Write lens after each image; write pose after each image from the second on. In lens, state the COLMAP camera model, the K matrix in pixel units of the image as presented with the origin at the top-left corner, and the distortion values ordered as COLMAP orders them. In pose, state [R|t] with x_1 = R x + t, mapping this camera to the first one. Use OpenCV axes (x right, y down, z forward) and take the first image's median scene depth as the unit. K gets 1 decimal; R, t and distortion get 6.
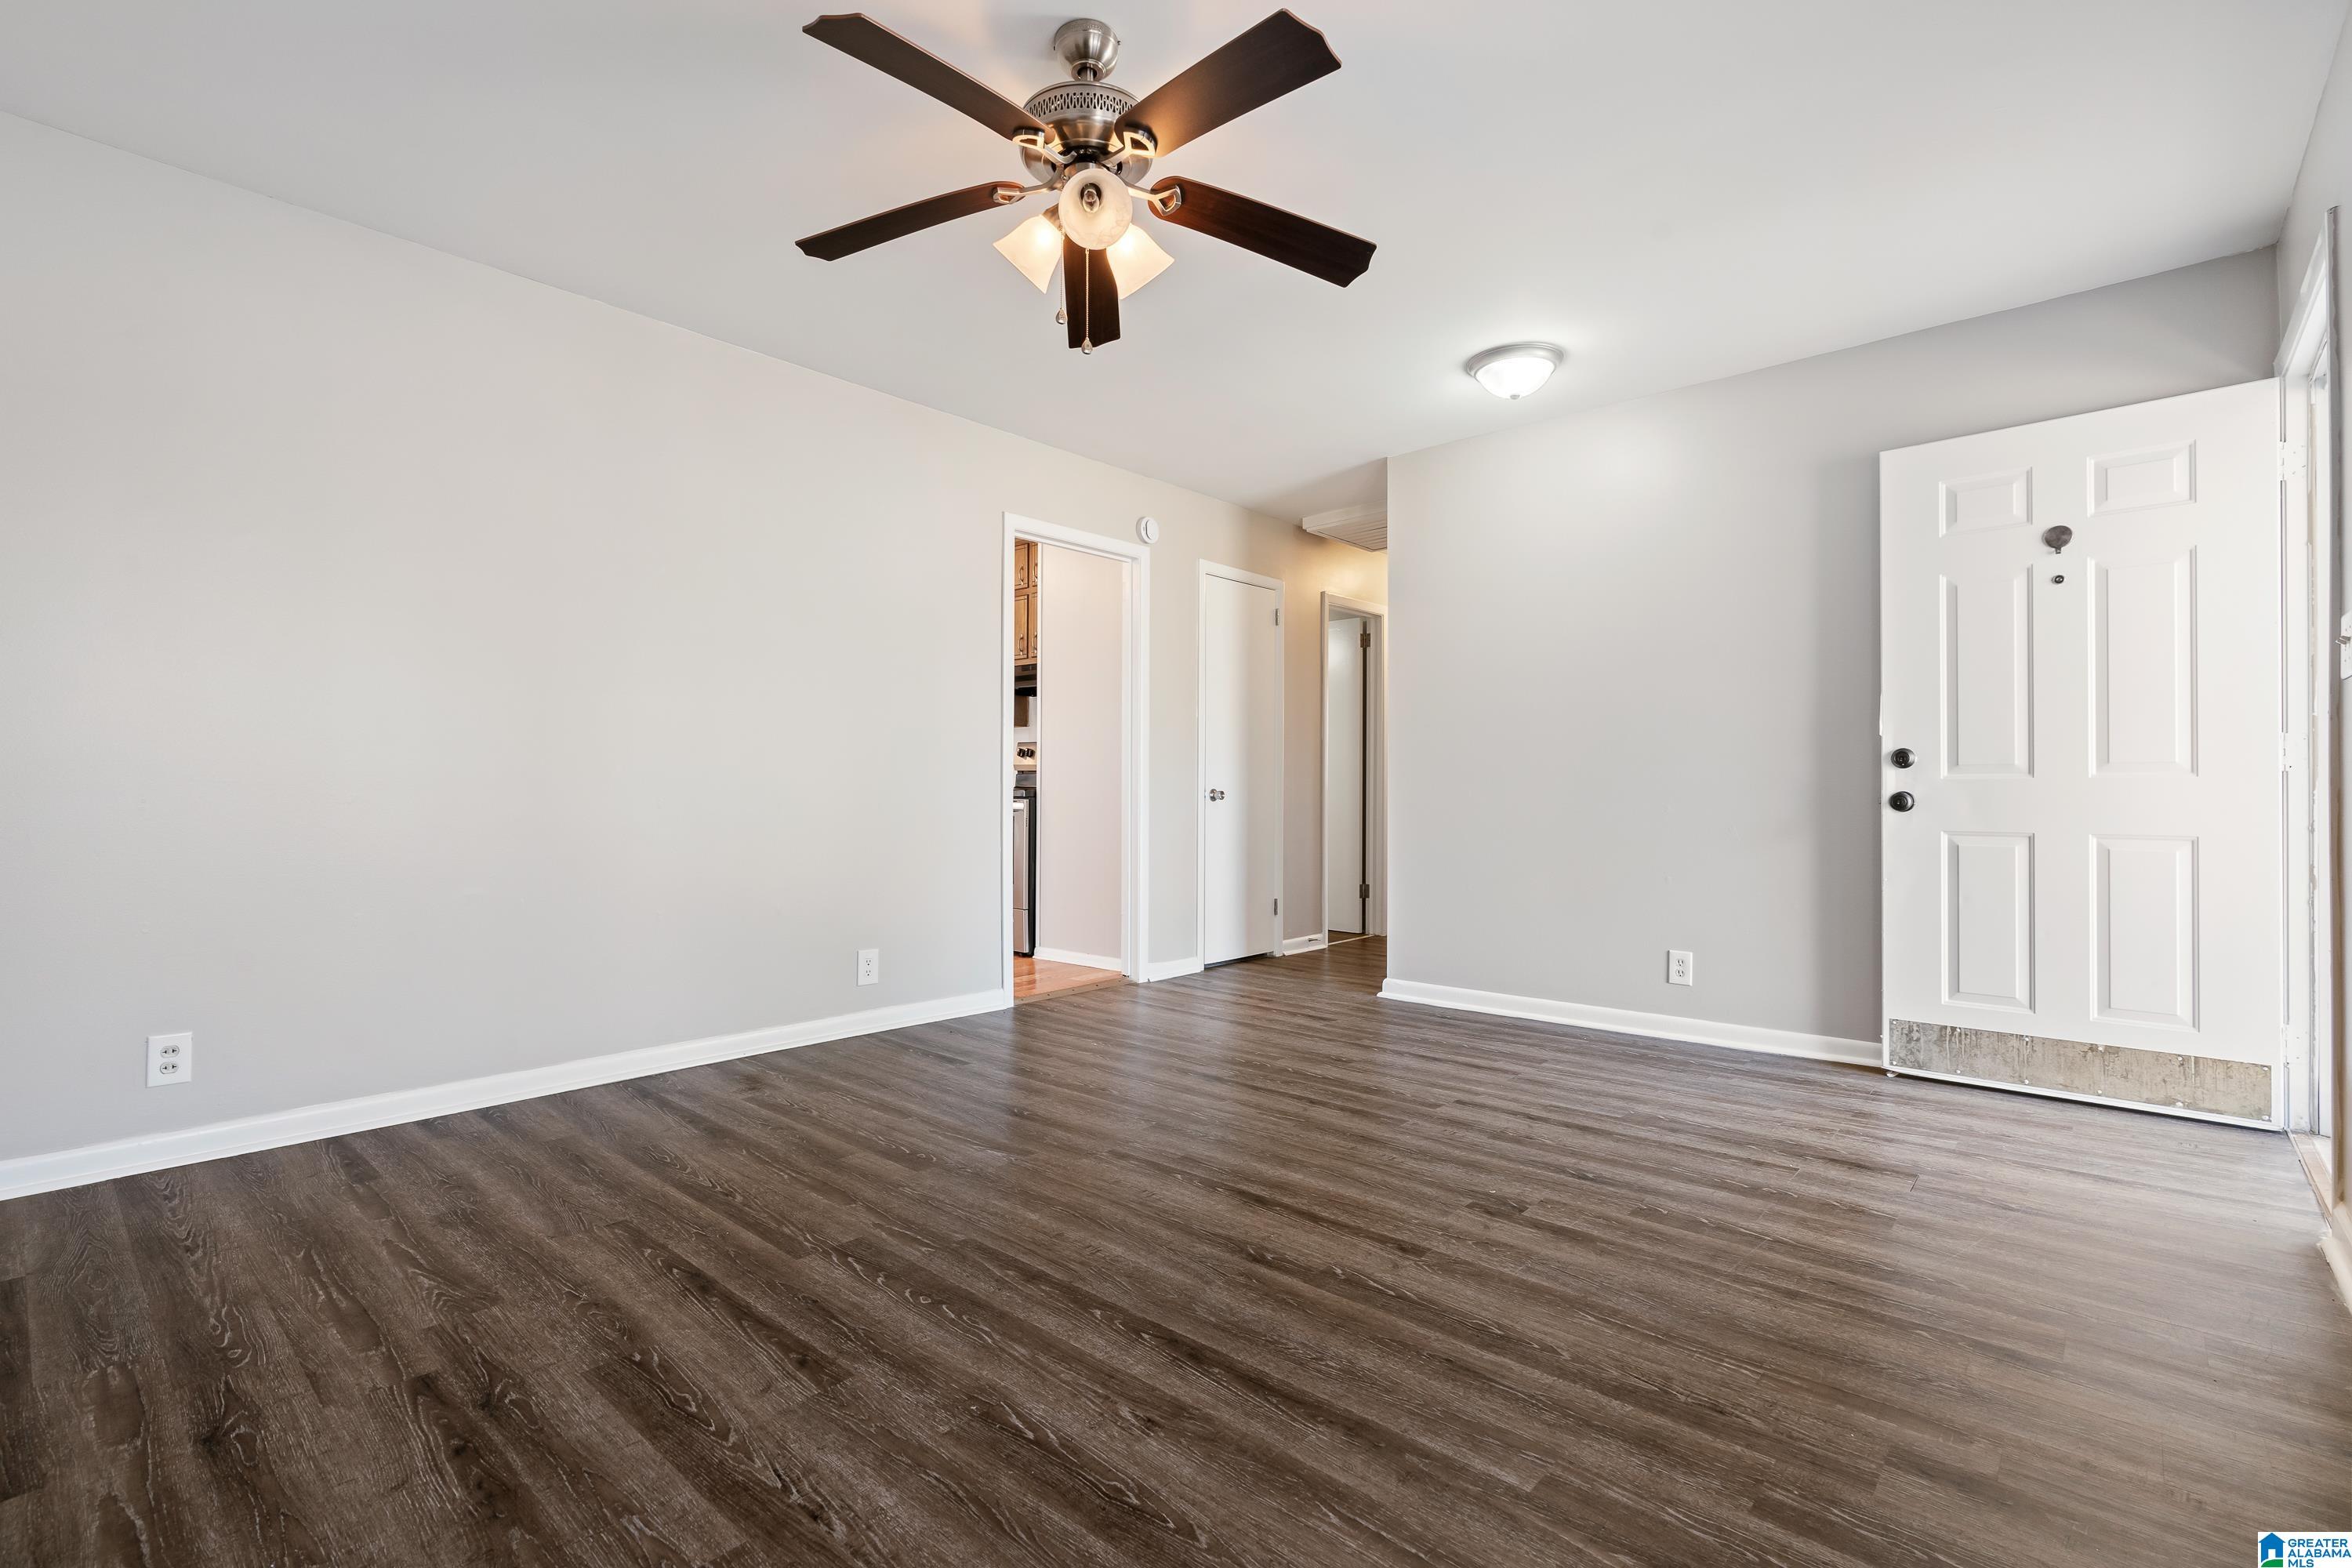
lens RADIAL K [[1066.2, 0, 1165.3], [0, 1066.2, 787.9], [0, 0, 1]] dist [-0.008571, 0.001821]
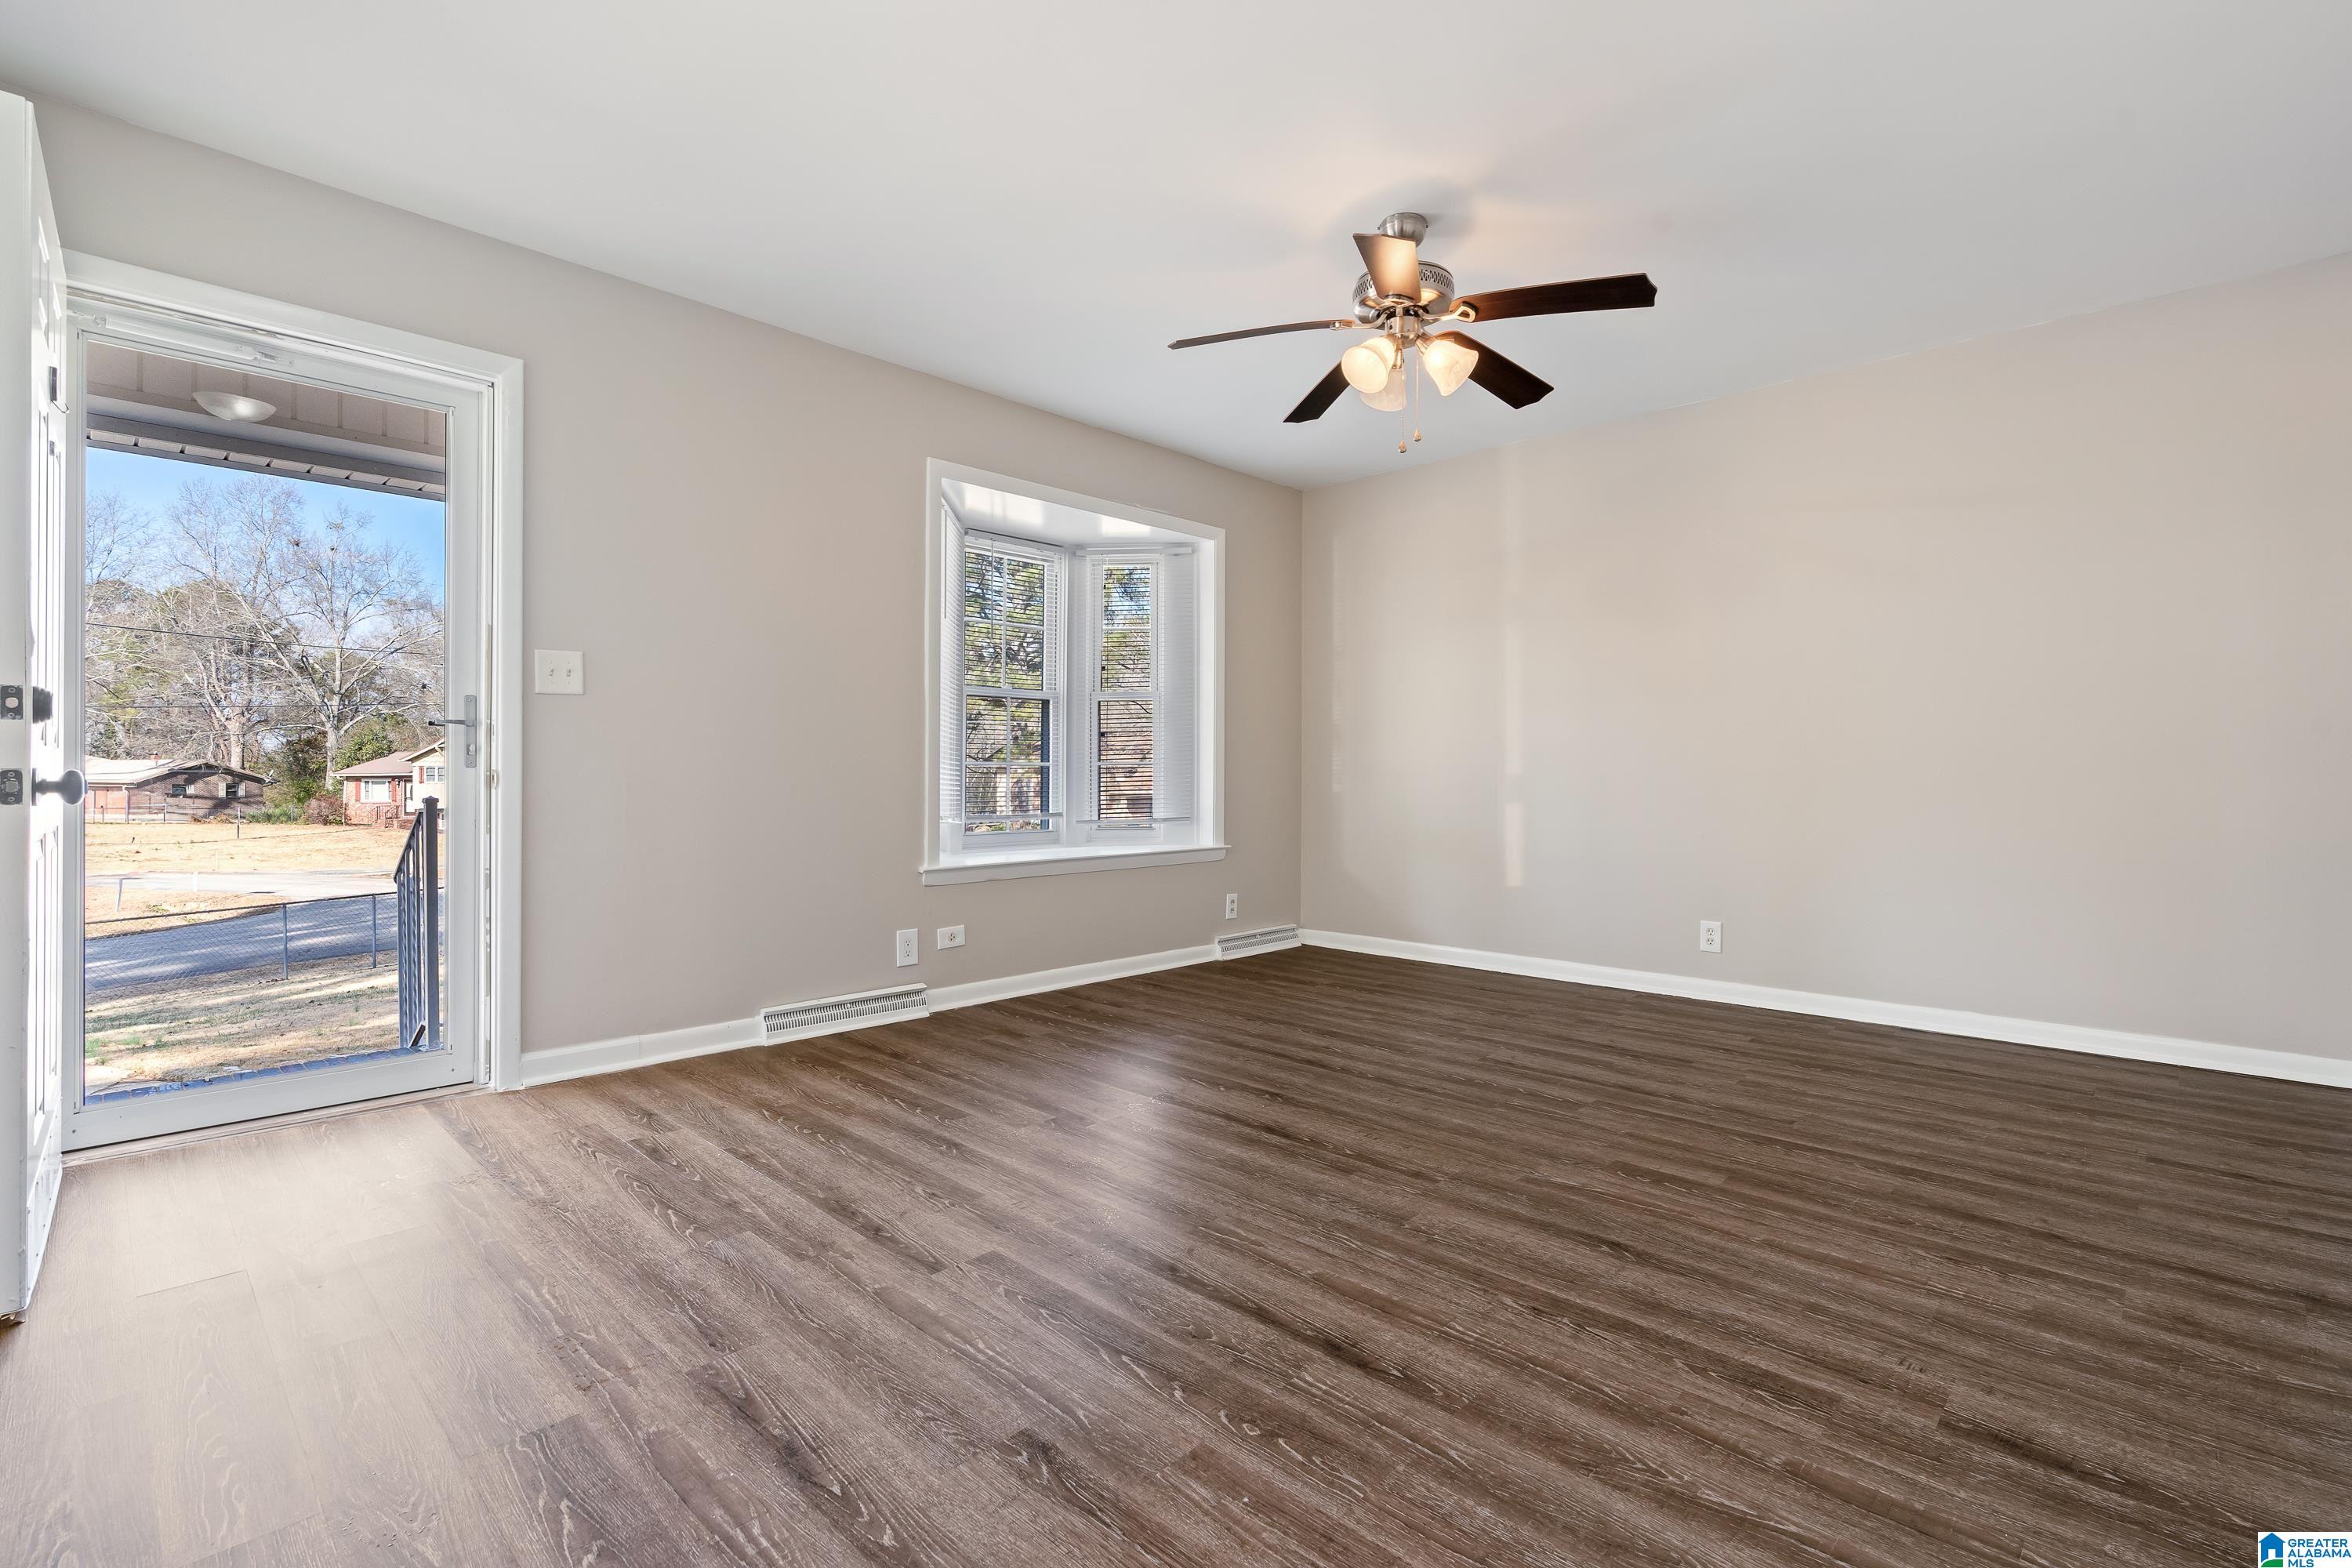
lens RADIAL K [[1066.2, 0, 1161.9], [0, 1066.2, 775.7], [0, 0, 1]] dist [-0.008571, 0.001821]
pose [[-0.999012, -0.004003, 0.044256, 0.137907], [-0.004000, 0.999992, 0.000163, 0.006091], [-0.044256, -0.000014, -0.999020, 1.899359]]
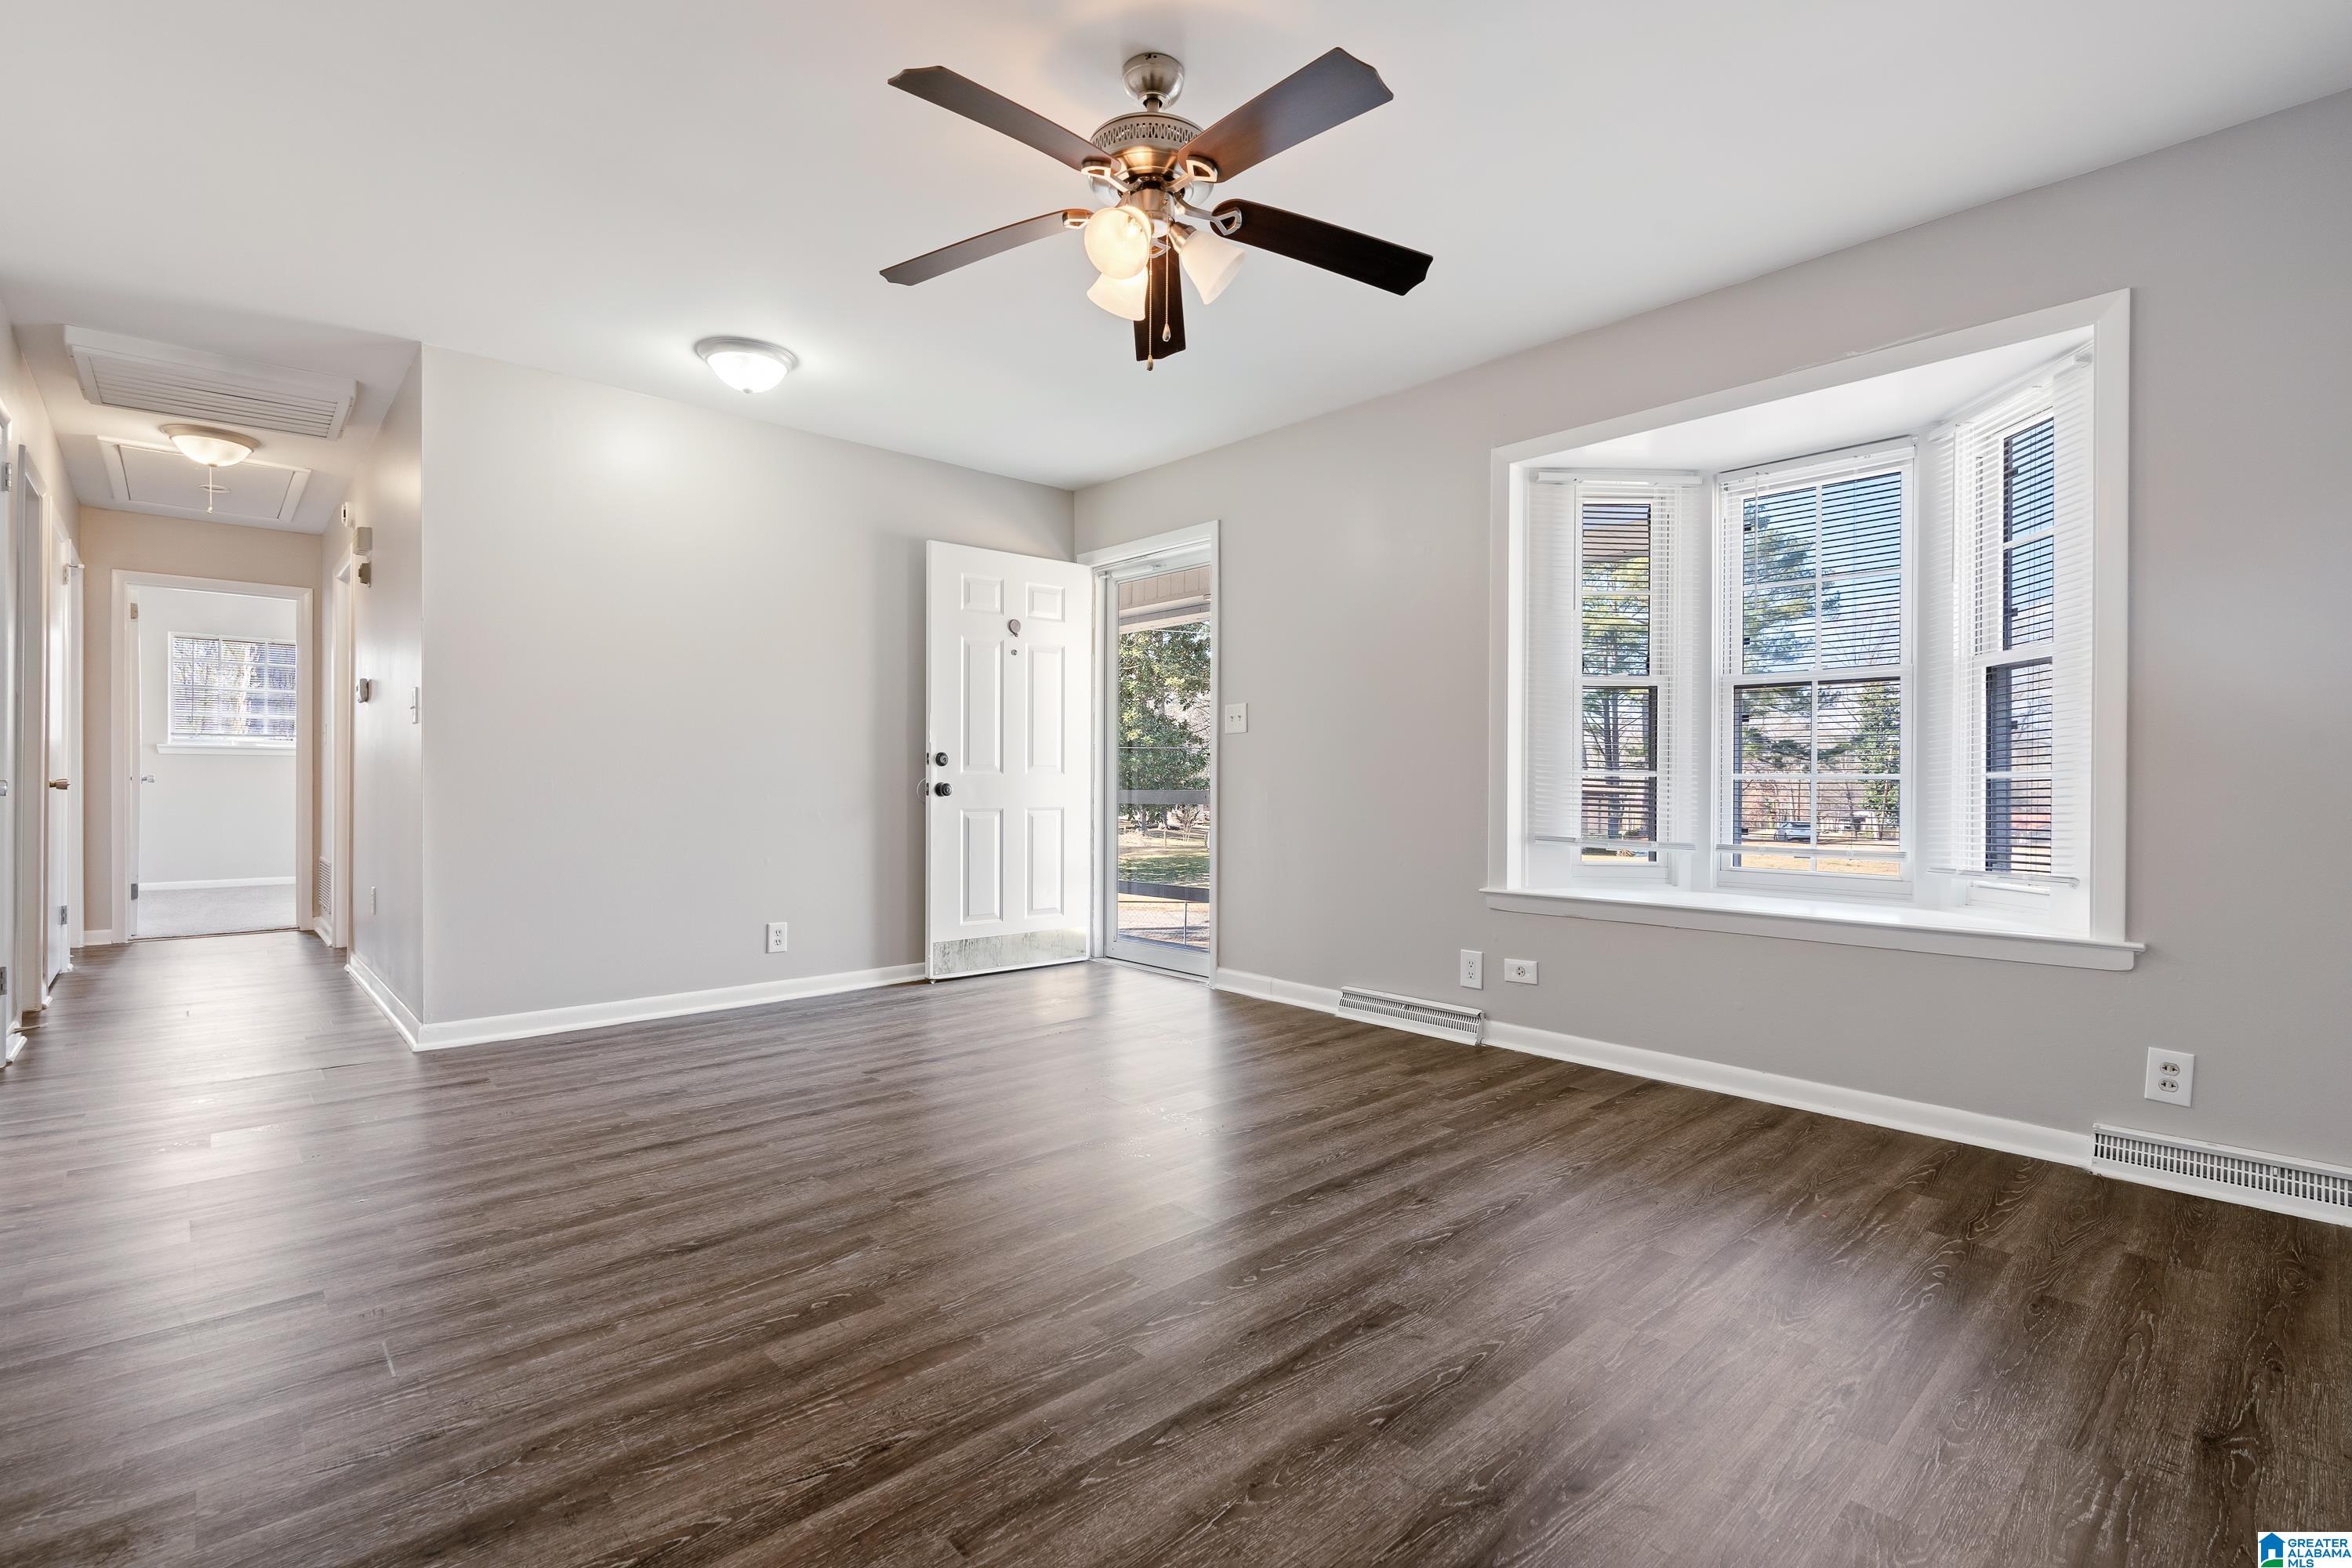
lens RADIAL K [[1066.2, 0, 1180.7], [0, 1066.2, 784.3], [0, 0, 1]] dist [-0.008571, 0.001821]
pose [[0.088607, -0.003231, 0.996061, -0.898171], [-0.007694, 0.999963, 0.003928, -0.002751], [-0.996037, -0.008012, 0.088579, 0.696896]]
